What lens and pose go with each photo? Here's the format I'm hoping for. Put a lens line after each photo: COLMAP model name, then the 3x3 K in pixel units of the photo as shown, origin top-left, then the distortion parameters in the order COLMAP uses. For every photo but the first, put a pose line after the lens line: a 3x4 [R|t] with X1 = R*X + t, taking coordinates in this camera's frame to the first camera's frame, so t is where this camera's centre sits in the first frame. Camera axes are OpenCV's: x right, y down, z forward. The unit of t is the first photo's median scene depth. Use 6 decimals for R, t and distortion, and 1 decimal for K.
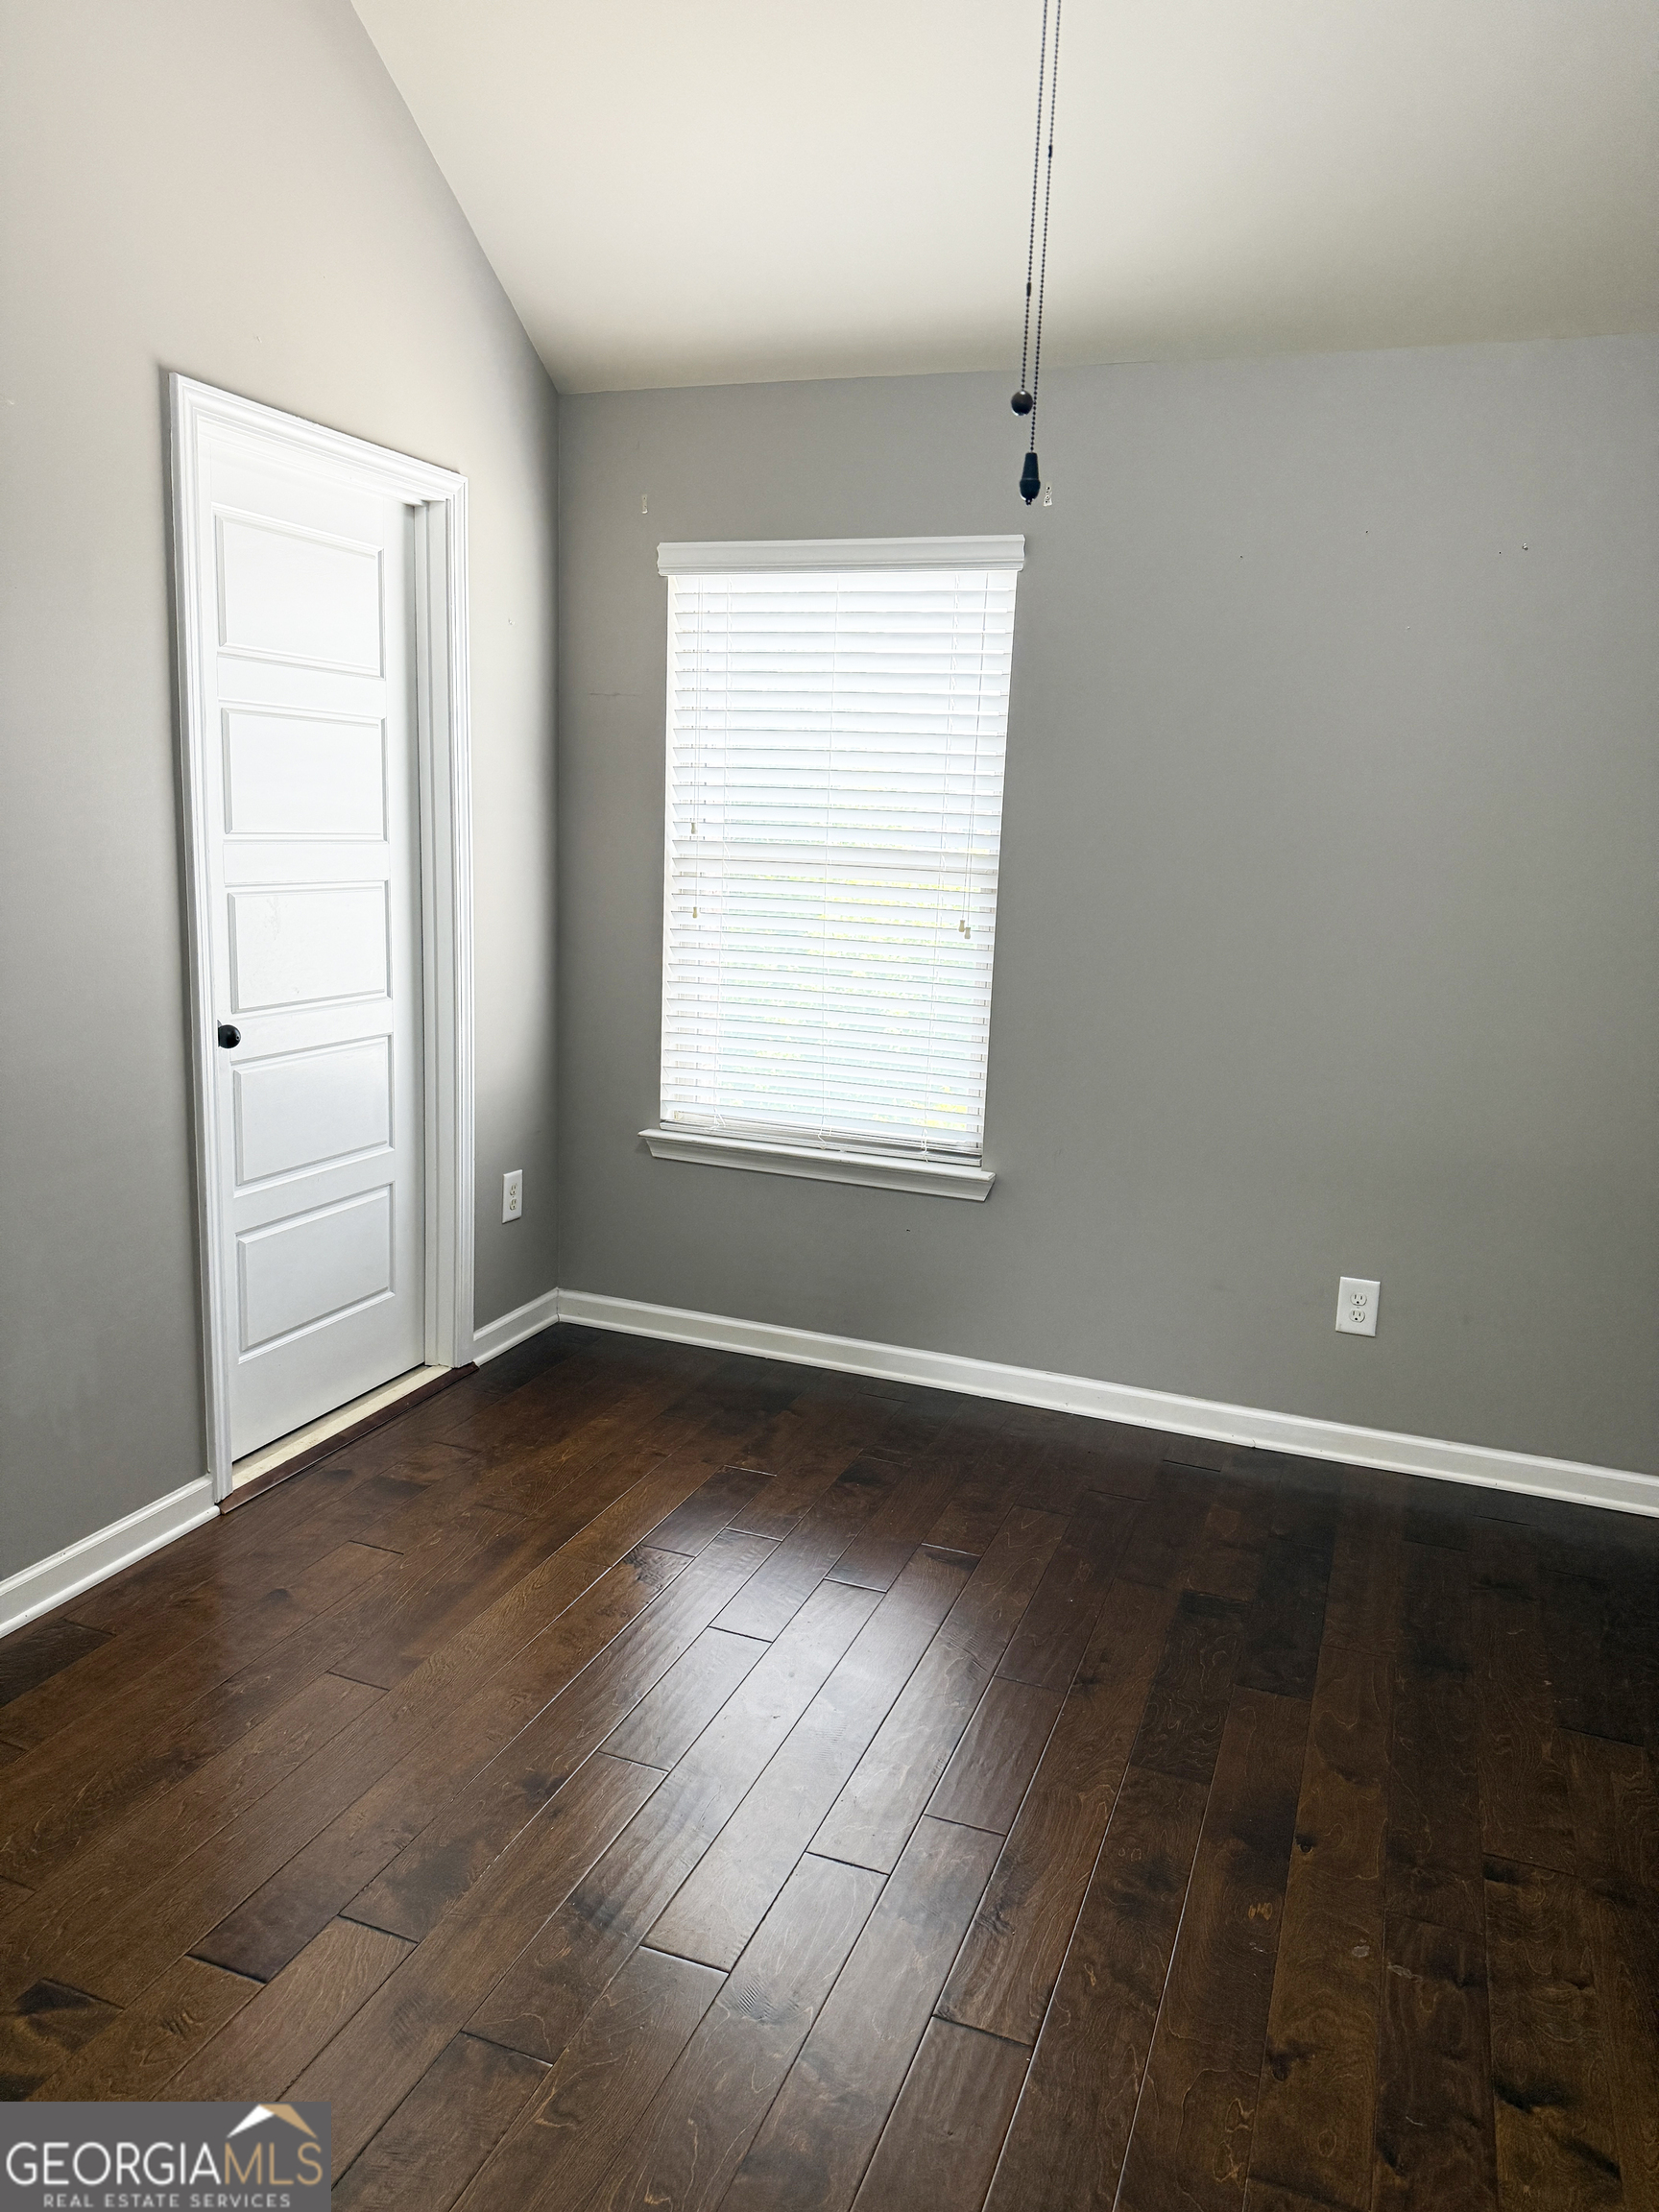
lens RADIAL K [[1577.4, 0, 835.7], [0, 1577.4, 1116.7], [0, 0, 1]] dist [0.064442, -0.081794]
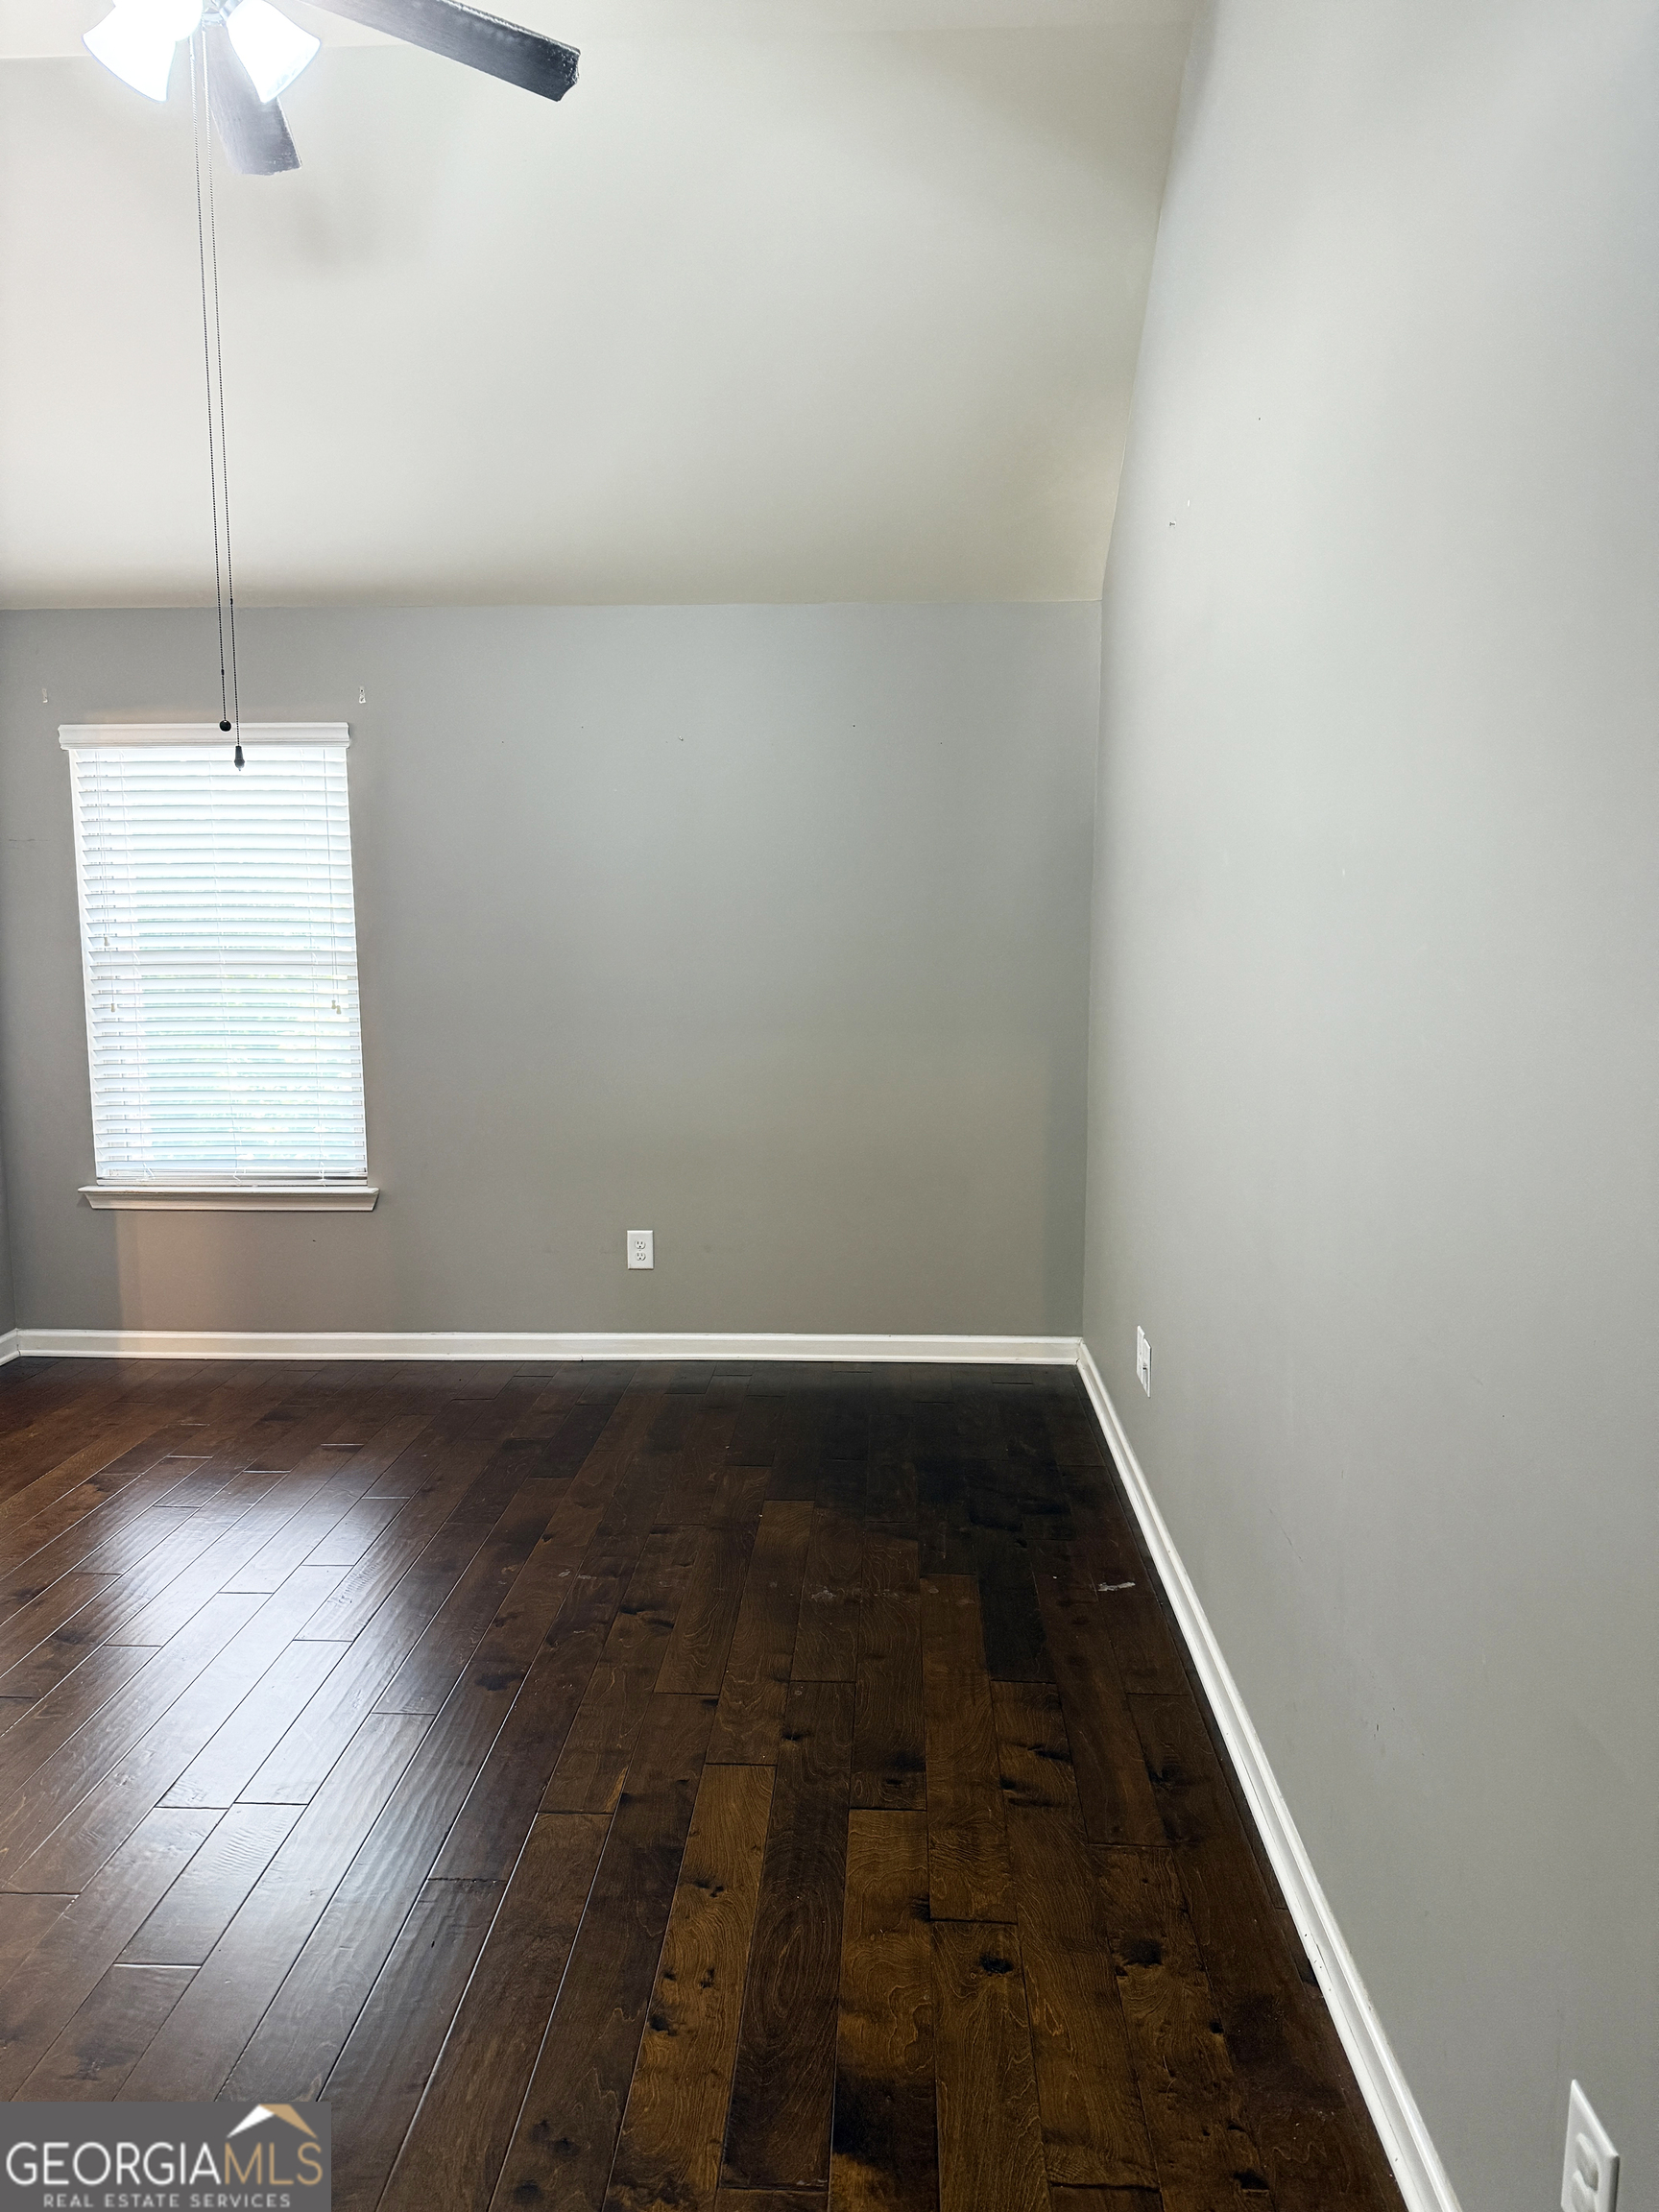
lens RADIAL K [[1549.8, 0, 894.9], [0, 1549.8, 1118.6], [0, 0, 1]] dist [0.064987, -0.166753]
pose [[0.937165, -0.083834, 0.338664, 0.074240], [0.101150, 0.994298, -0.033774, 0.069909], [-0.333902, 0.065908, 0.940301, -0.406306]]
